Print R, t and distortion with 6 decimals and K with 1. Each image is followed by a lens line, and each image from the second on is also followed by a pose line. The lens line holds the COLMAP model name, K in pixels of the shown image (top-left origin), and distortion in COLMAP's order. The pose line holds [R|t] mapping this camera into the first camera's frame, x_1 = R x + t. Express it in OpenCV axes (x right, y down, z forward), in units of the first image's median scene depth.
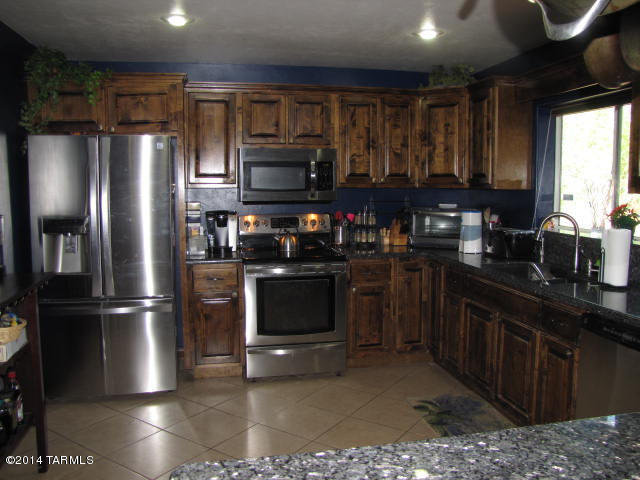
lens RADIAL K [[534.9, 0, 319.1], [0, 534.9, 236.9], [0, 0, 1]] dist [-0.164710, 0.123643]
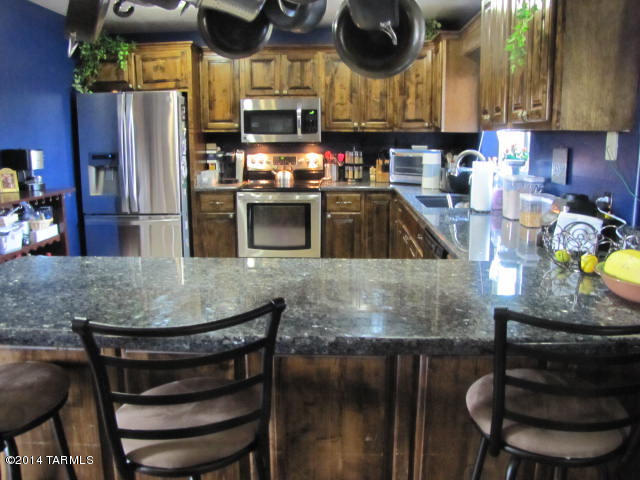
lens RADIAL K [[534.9, 0, 321.5], [0, 534.9, 237.7], [0, 0, 1]] dist [-0.164710, 0.123643]
pose [[0.971792, 0.045293, -0.231450, 0.349170], [-0.024396, 0.995426, 0.092364, 0.038589], [0.234575, -0.084112, 0.968452, -0.188554]]
